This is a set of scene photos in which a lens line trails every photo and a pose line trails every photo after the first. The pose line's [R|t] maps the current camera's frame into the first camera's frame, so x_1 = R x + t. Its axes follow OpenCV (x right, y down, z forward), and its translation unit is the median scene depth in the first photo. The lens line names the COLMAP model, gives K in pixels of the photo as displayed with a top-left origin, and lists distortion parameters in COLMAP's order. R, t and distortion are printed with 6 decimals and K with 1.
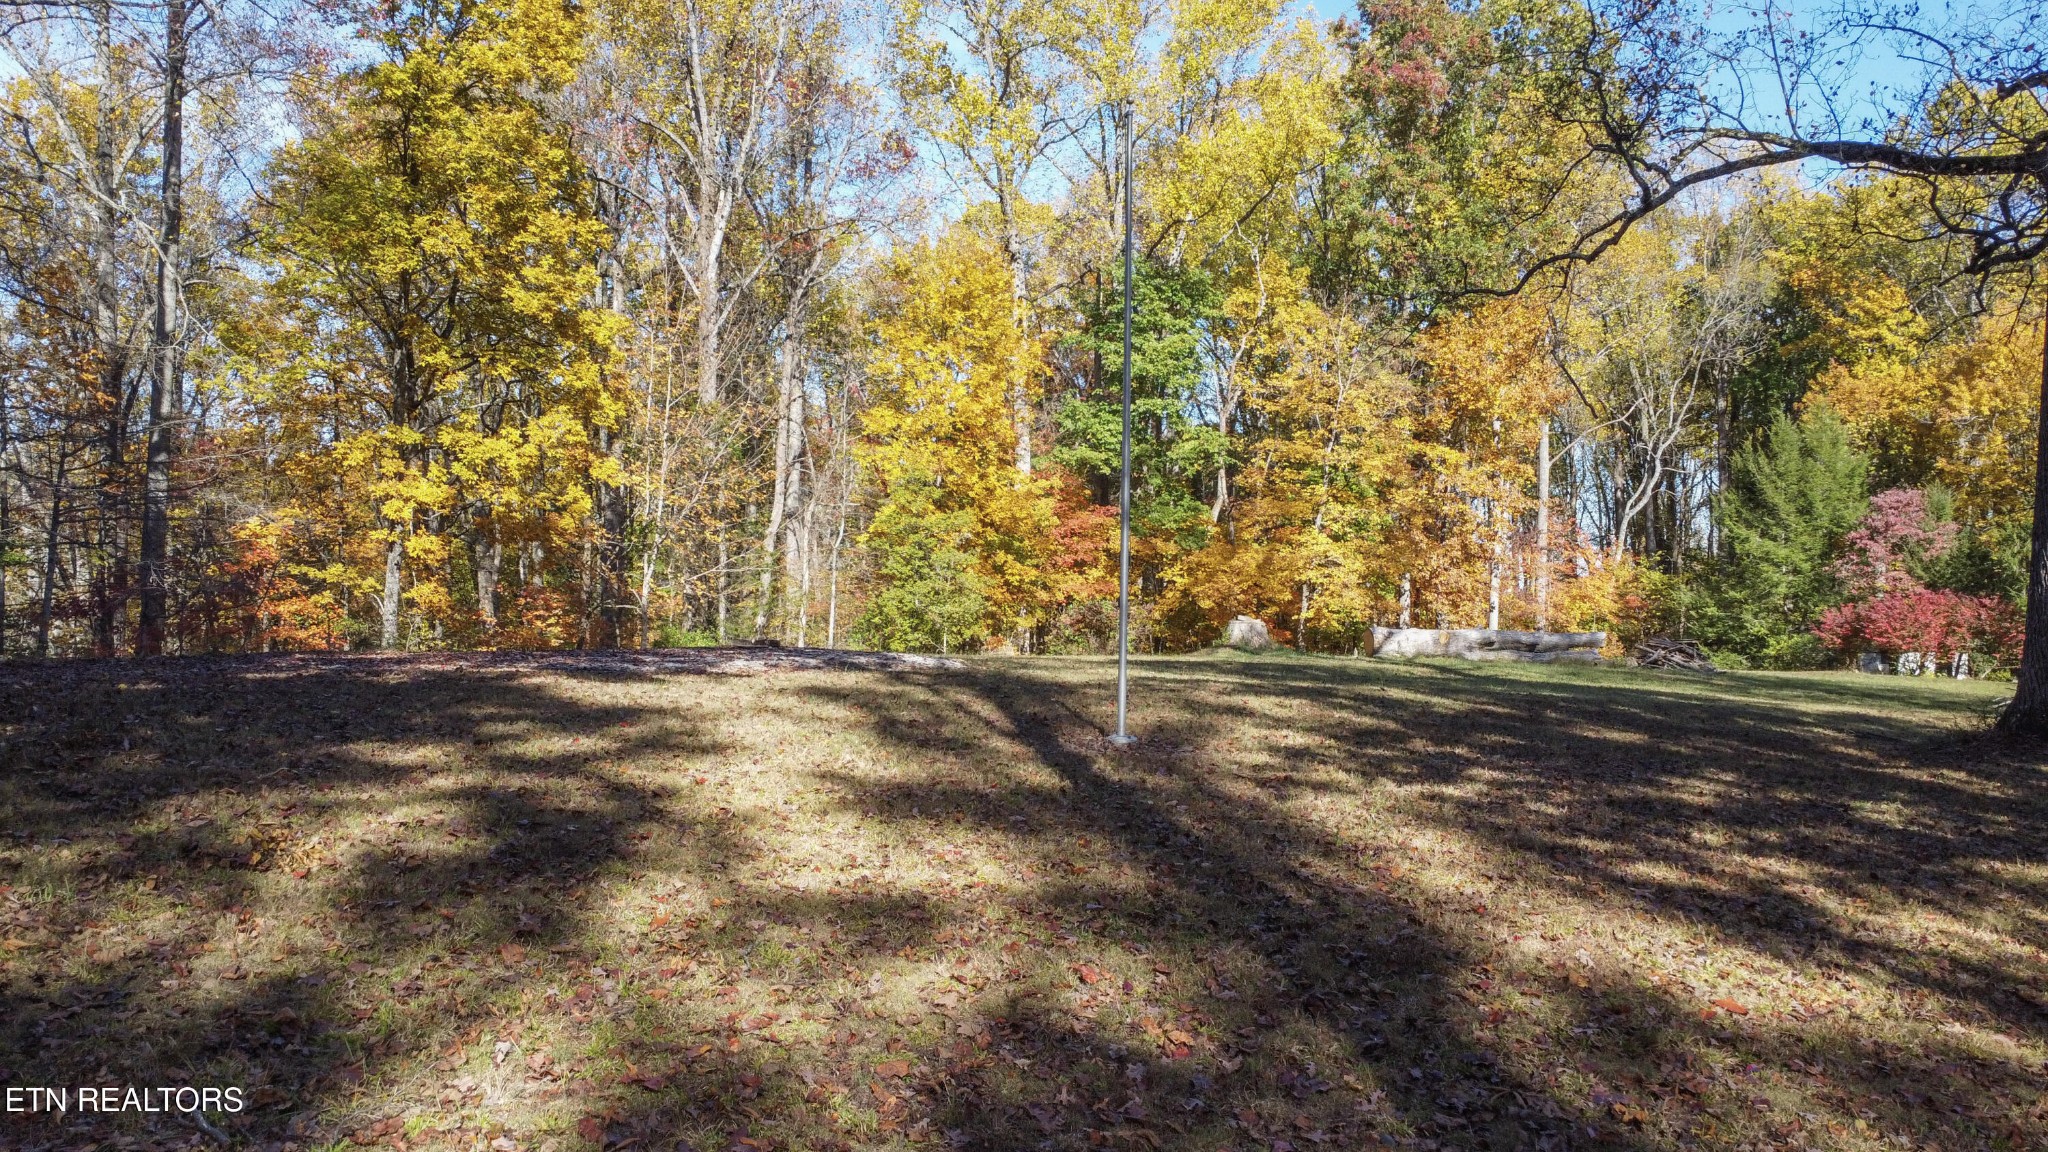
lens RADIAL K [[1504.3, 0, 1021.5], [0, 1504.3, 578.5], [0, 0, 1]] dist [-0.096357, 0.143703]
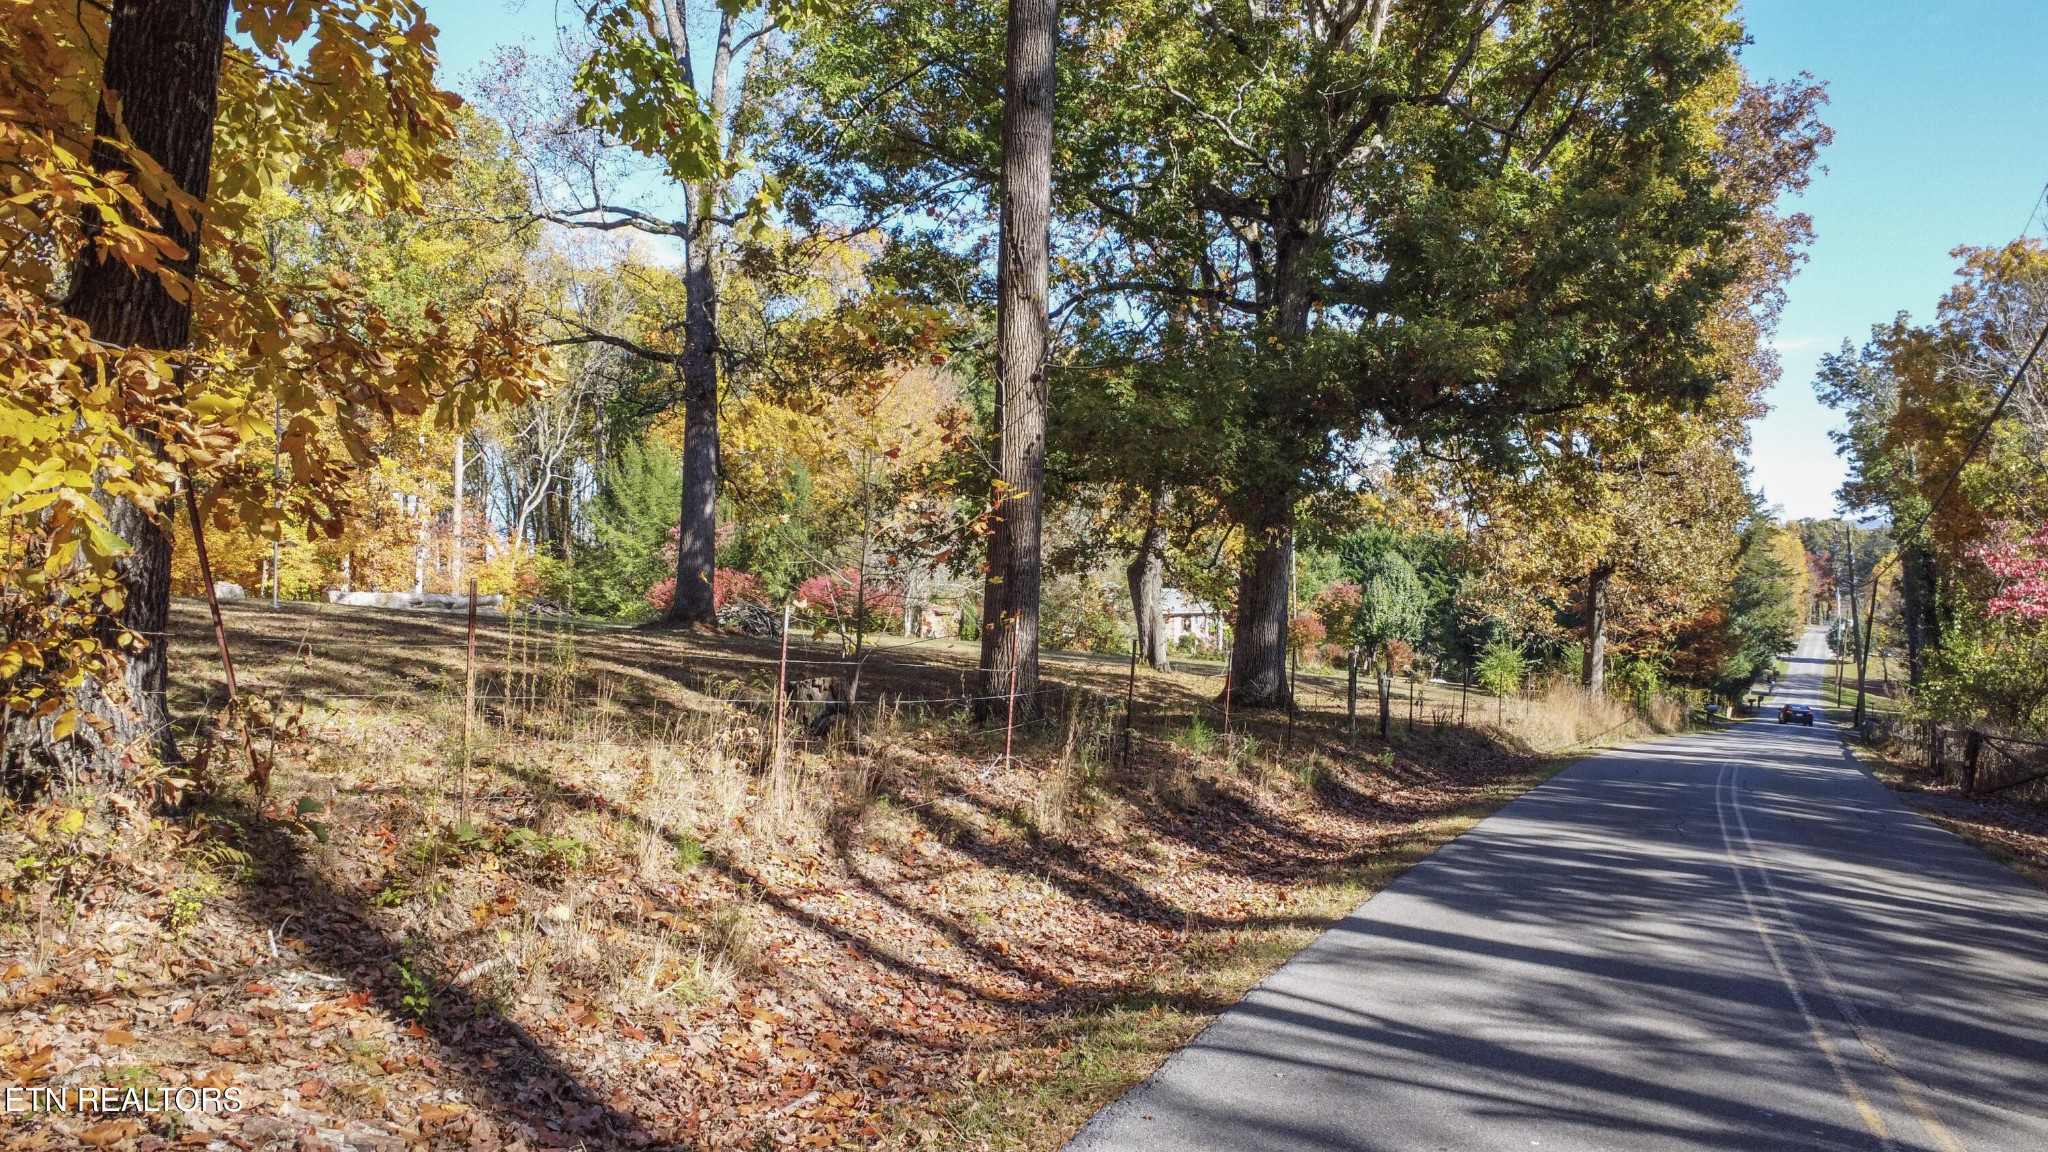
lens RADIAL K [[1504.3, 0, 1007.8], [0, 1504.3, 573.5], [0, 0, 1]] dist [-0.096357, 0.143703]
pose [[0.771246, 0.002918, 0.636530, -0.106151], [-0.004342, 0.999990, 0.000677, 0.009870], [-0.636522, -0.003286, 0.771251, -0.308969]]
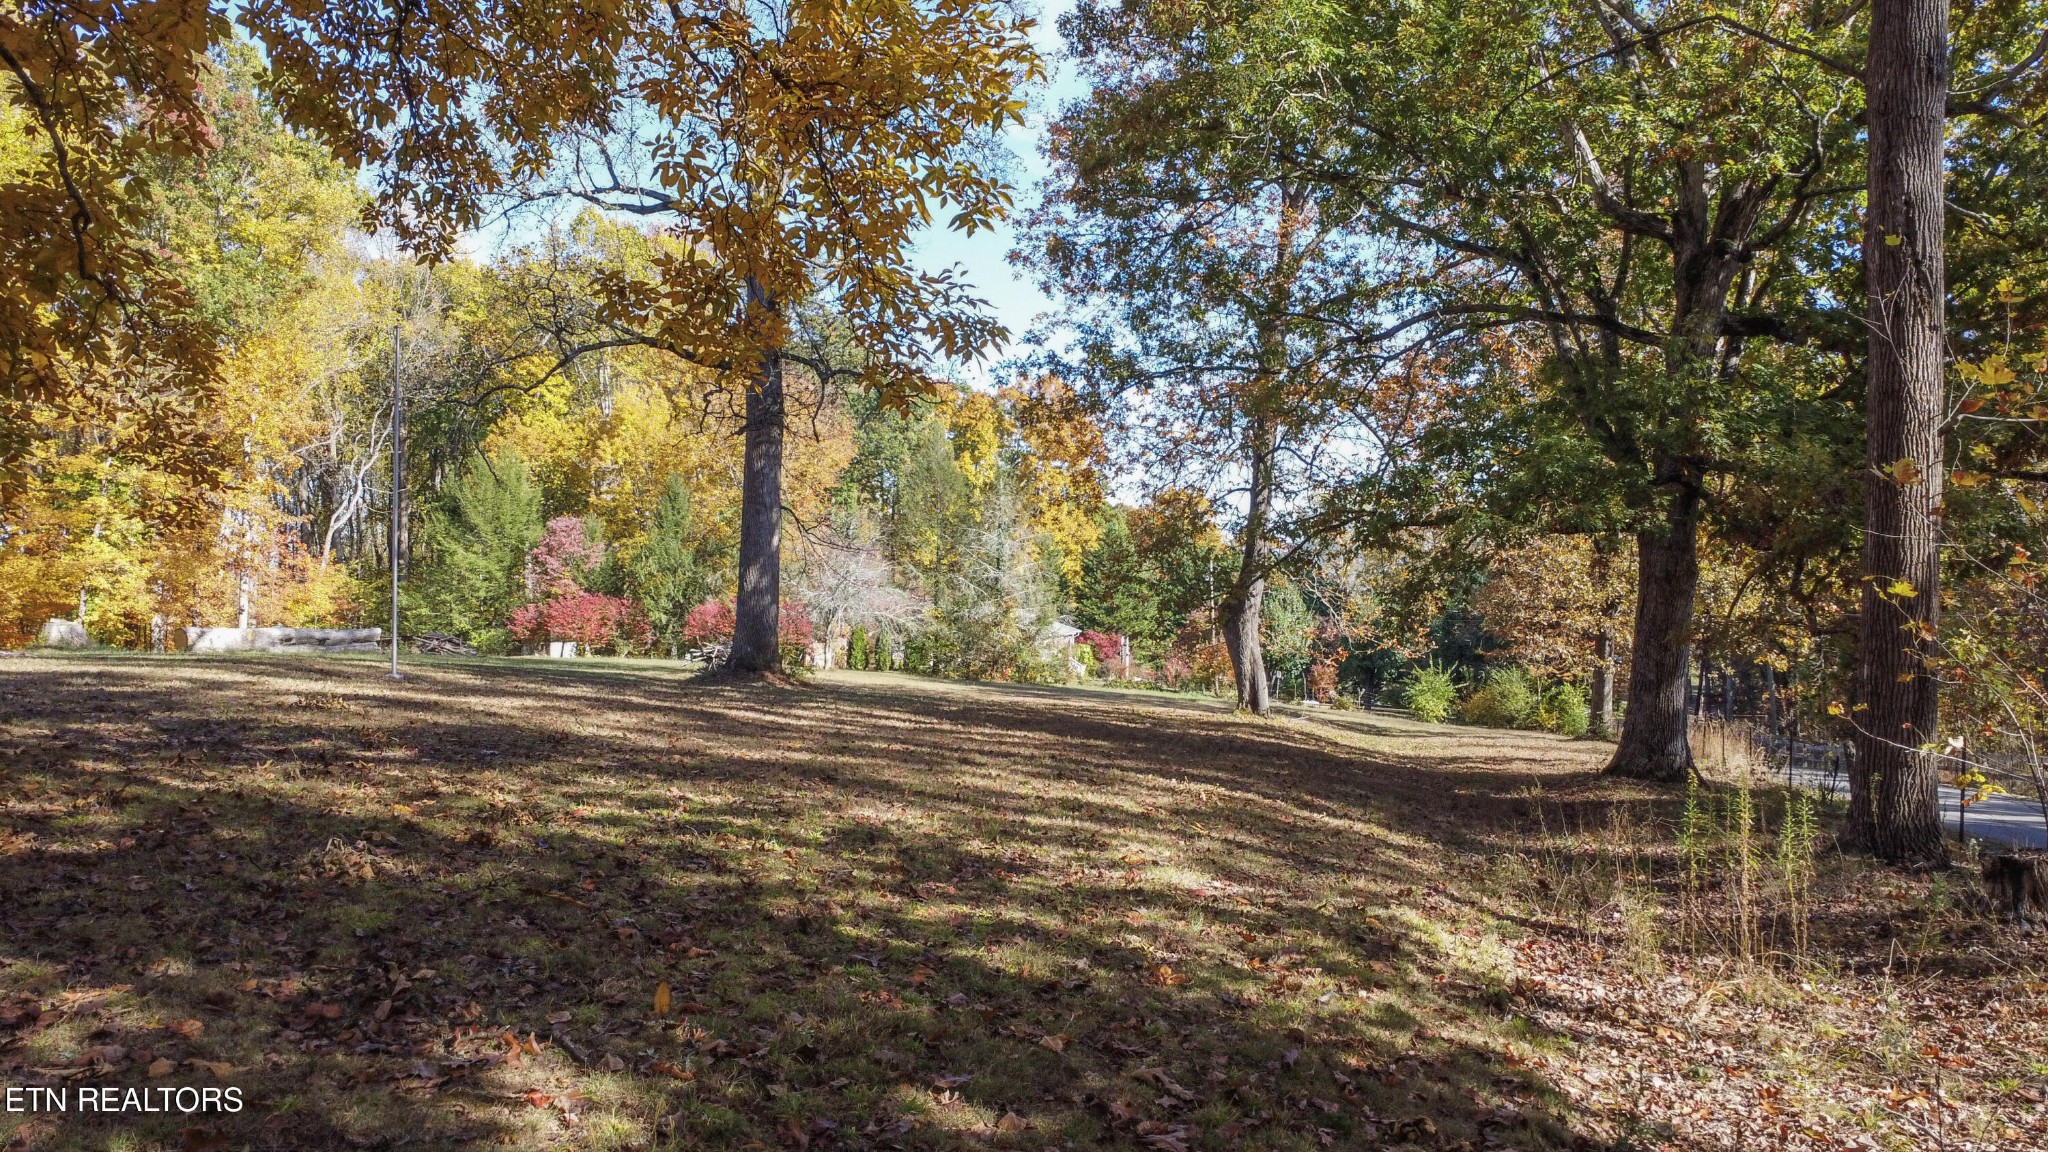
lens RADIAL K [[1504.3, 0, 1021.9], [0, 1504.3, 574.7], [0, 0, 1]] dist [-0.096357, 0.143703]
pose [[0.632277, 0.006430, 0.774716, -0.173571], [-0.002241, 0.999977, -0.006470, -0.001220], [-0.774739, 0.002355, 0.632277, -0.149362]]
